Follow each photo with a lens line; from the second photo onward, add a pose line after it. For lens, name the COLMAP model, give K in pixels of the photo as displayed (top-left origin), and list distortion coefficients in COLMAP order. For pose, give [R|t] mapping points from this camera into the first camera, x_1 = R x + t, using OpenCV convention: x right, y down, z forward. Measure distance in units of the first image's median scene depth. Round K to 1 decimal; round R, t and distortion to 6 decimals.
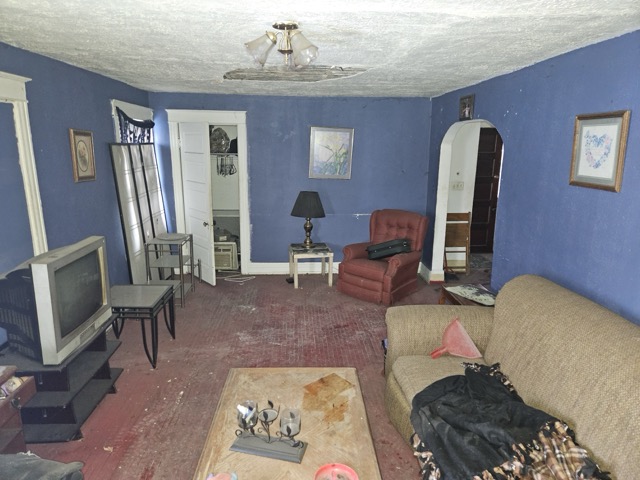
lens RADIAL K [[426.6, 0, 309.1], [0, 426.6, 240.9], [0, 0, 1]] dist [0.041407, -0.002478]
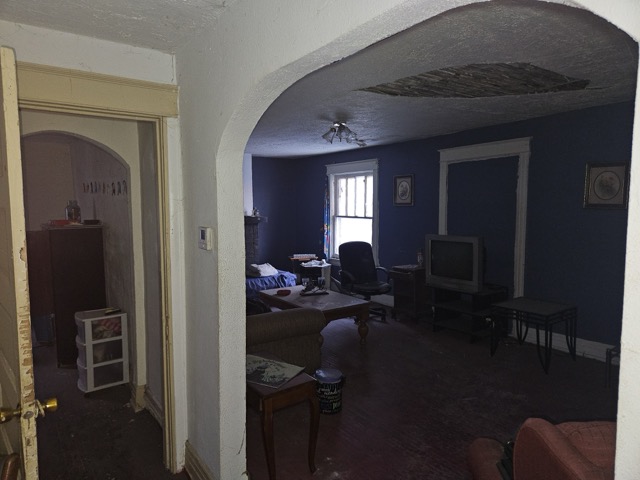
lens RADIAL K [[426.6, 0, 309.1], [0, 426.6, 240.9], [0, 0, 1]] dist [0.041407, -0.002478]
pose [[-0.831598, 0.047356, -0.553356, 0.875146], [-0.120136, 0.957430, 0.262479, -0.332489], [0.542229, 0.284755, -0.790507, 1.916605]]
